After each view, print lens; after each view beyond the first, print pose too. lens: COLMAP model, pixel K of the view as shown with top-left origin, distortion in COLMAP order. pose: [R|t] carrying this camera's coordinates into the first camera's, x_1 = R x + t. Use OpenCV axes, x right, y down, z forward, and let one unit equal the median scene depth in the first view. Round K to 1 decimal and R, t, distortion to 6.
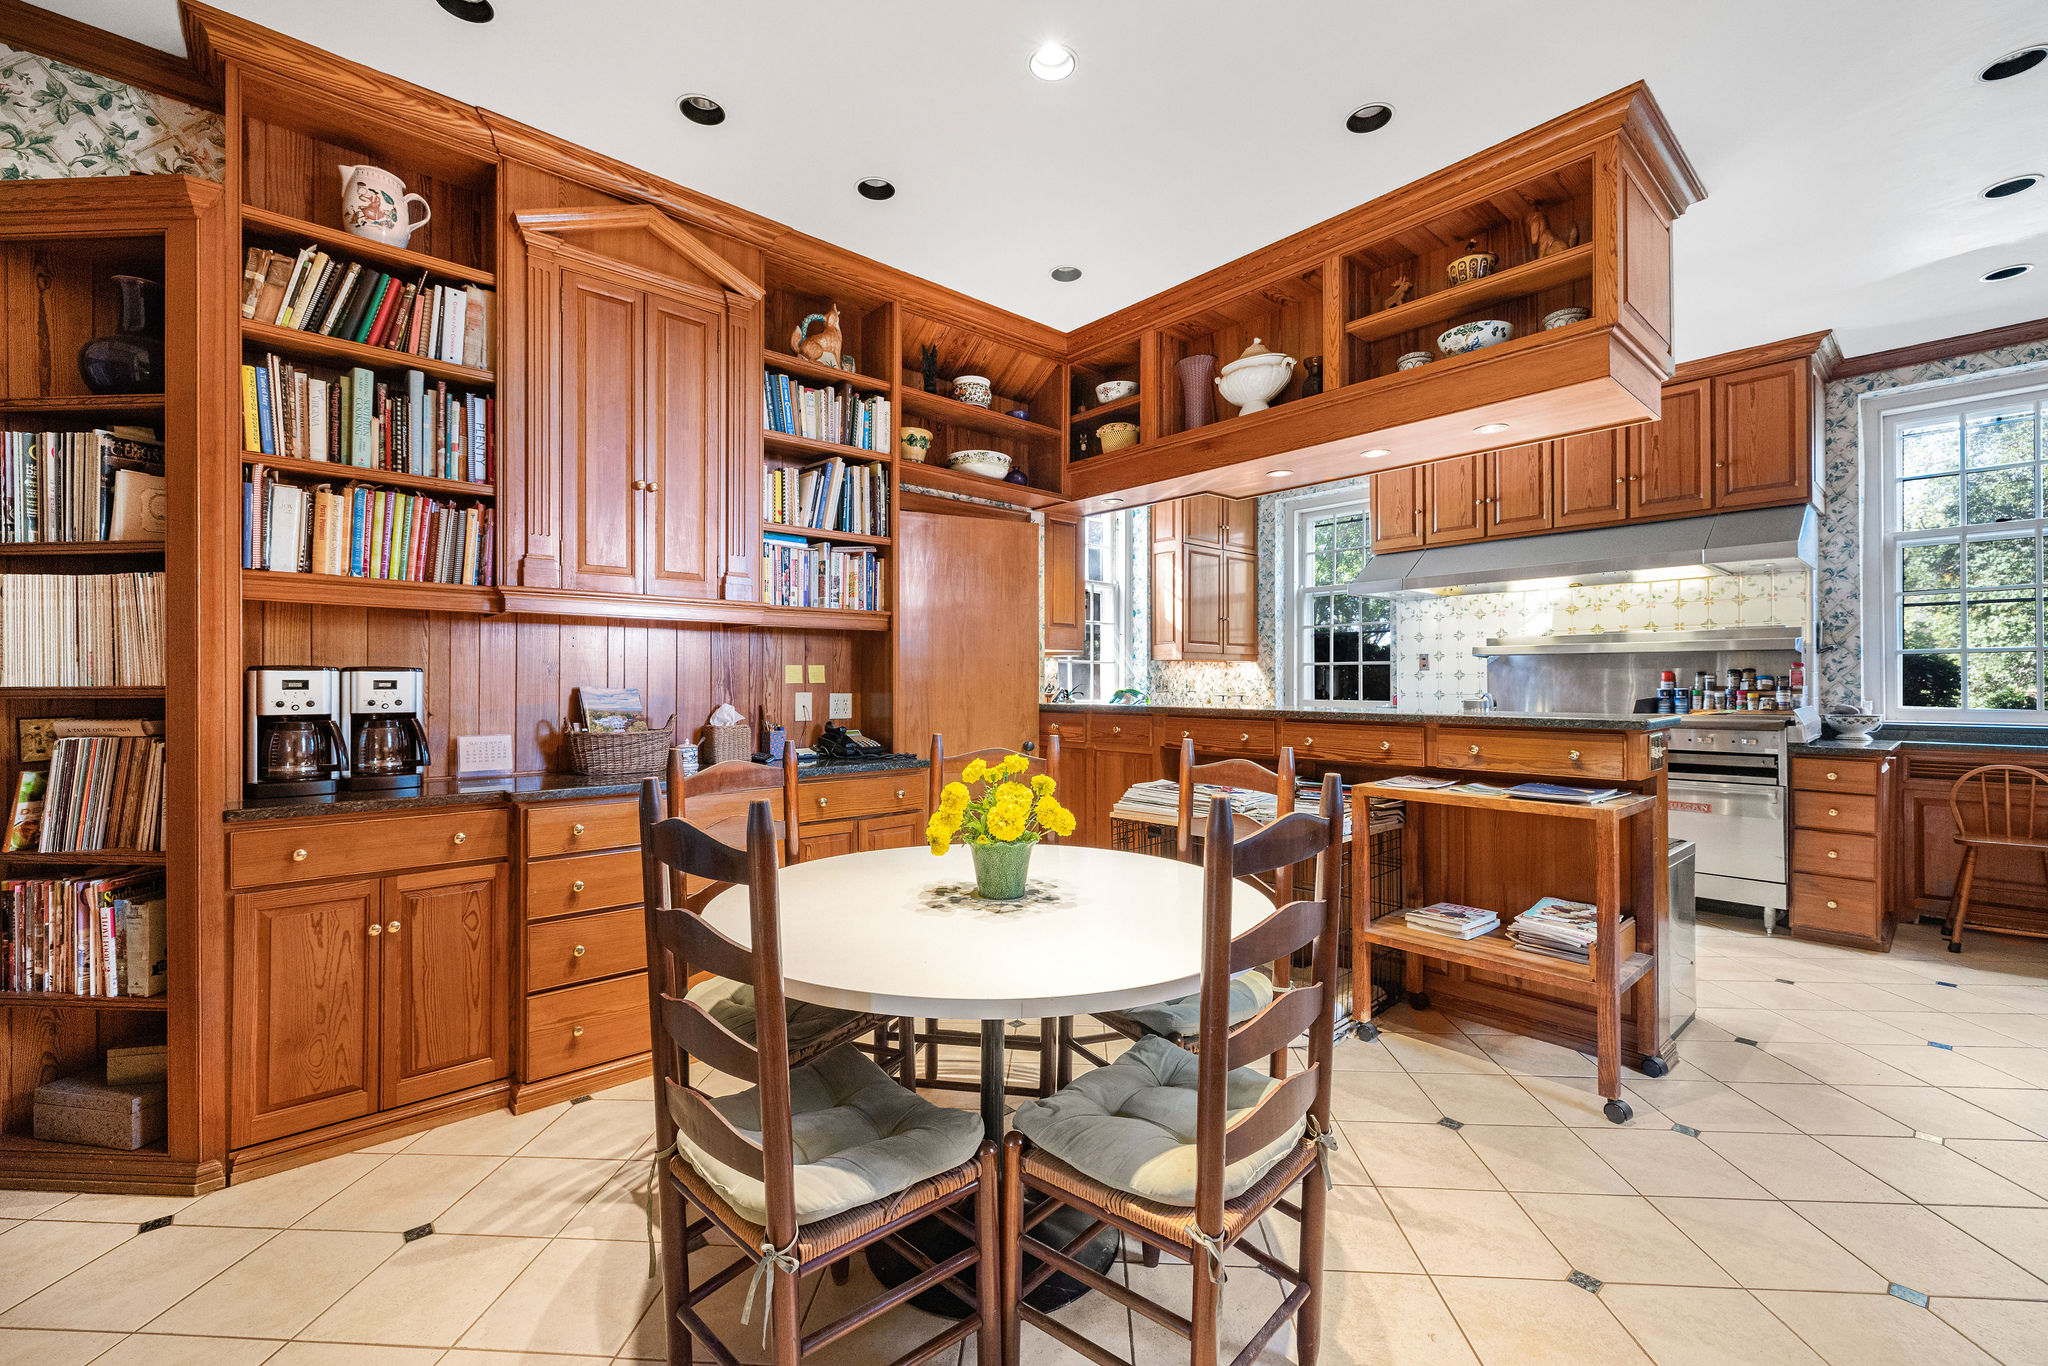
lens RADIAL K [[849.2, 0, 1026.4], [0, 849.2, 681.8], [0, 0, 1]] dist [0.002006, 0.000053]
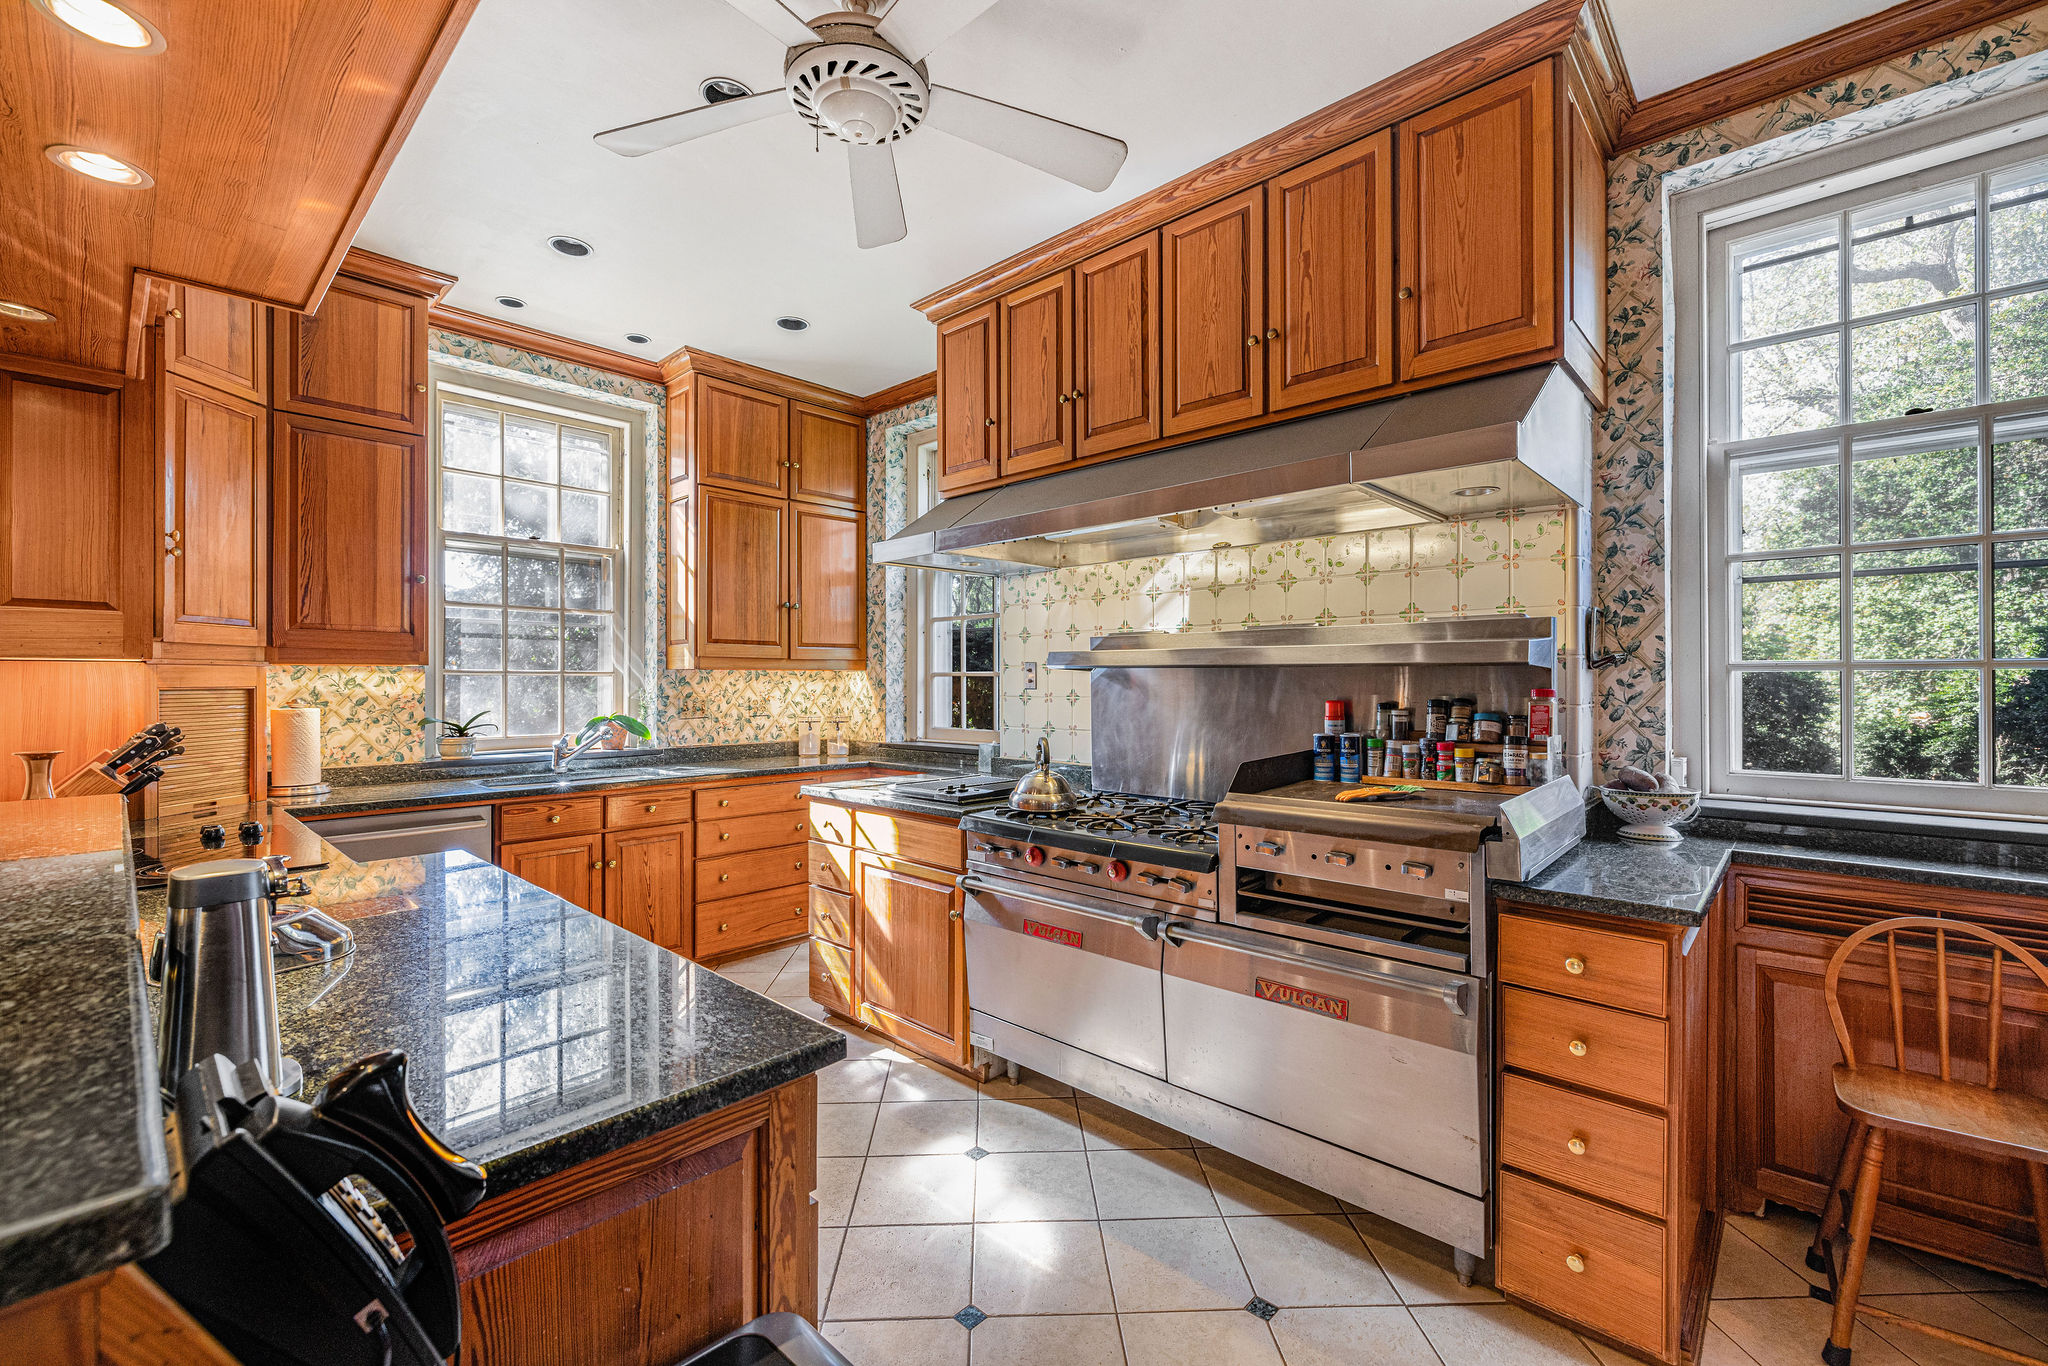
lens RADIAL K [[849.2, 0, 1022.0], [0, 849.2, 681.6], [0, 0, 1]] dist [0.002006, 0.000053]
pose [[0.996434, 0.000559, 0.084371, 0.538104], [-0.000726, 0.999998, 0.001954, -0.026126], [-0.084369, -0.002008, 0.996433, 0.508104]]
